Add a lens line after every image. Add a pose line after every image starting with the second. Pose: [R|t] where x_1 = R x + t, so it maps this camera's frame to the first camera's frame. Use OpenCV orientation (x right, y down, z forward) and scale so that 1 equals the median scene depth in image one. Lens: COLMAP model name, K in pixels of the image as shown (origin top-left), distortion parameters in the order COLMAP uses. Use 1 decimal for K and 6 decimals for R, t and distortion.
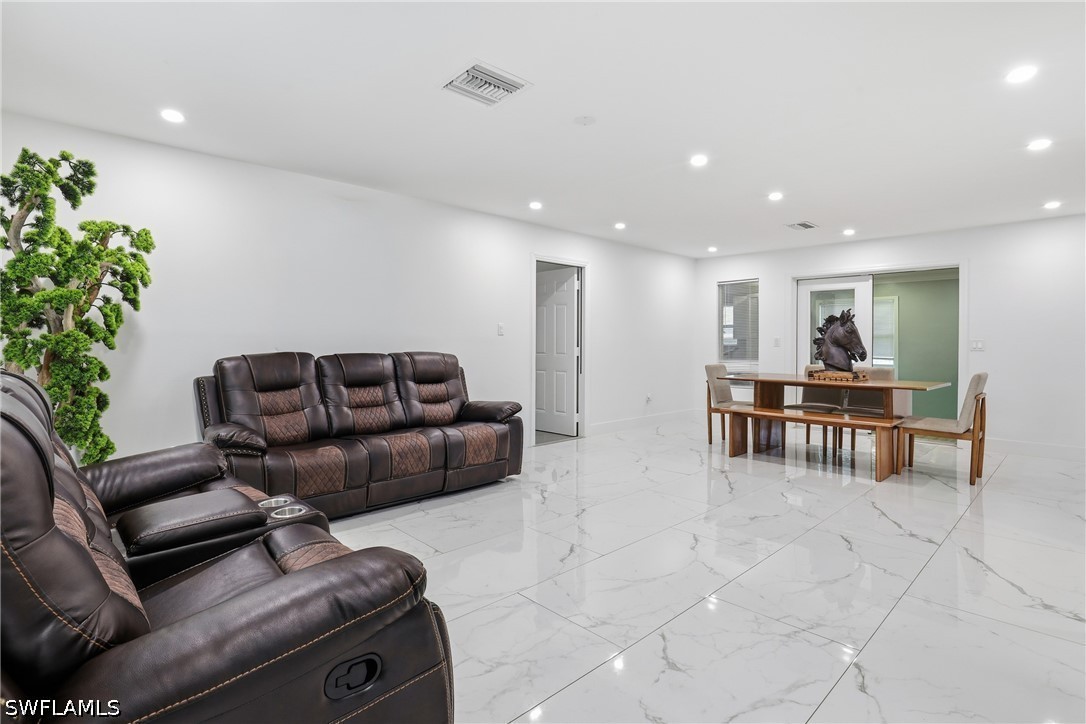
lens RADIAL K [[530.6, 0, 551.3], [0, 530.6, 341.8], [0, 0, 1]] dist [-0.024579, -0.000058]
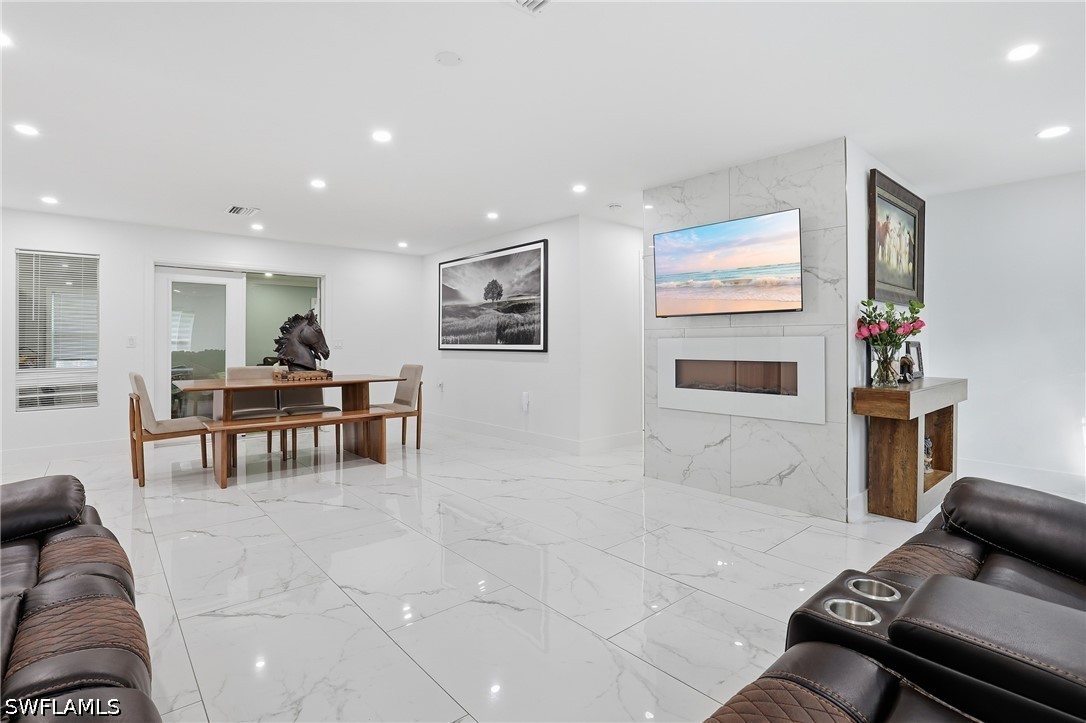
lens RADIAL K [[530.6, 0, 551.3], [0, 530.6, 341.3], [0, 0, 1]] dist [-0.024579, -0.000058]
pose [[0.048142, -0.001411, 0.998839, -0.422817], [0.001642, 0.999998, 0.001333, -0.000530], [-0.998839, 0.001576, 0.048144, 0.488149]]
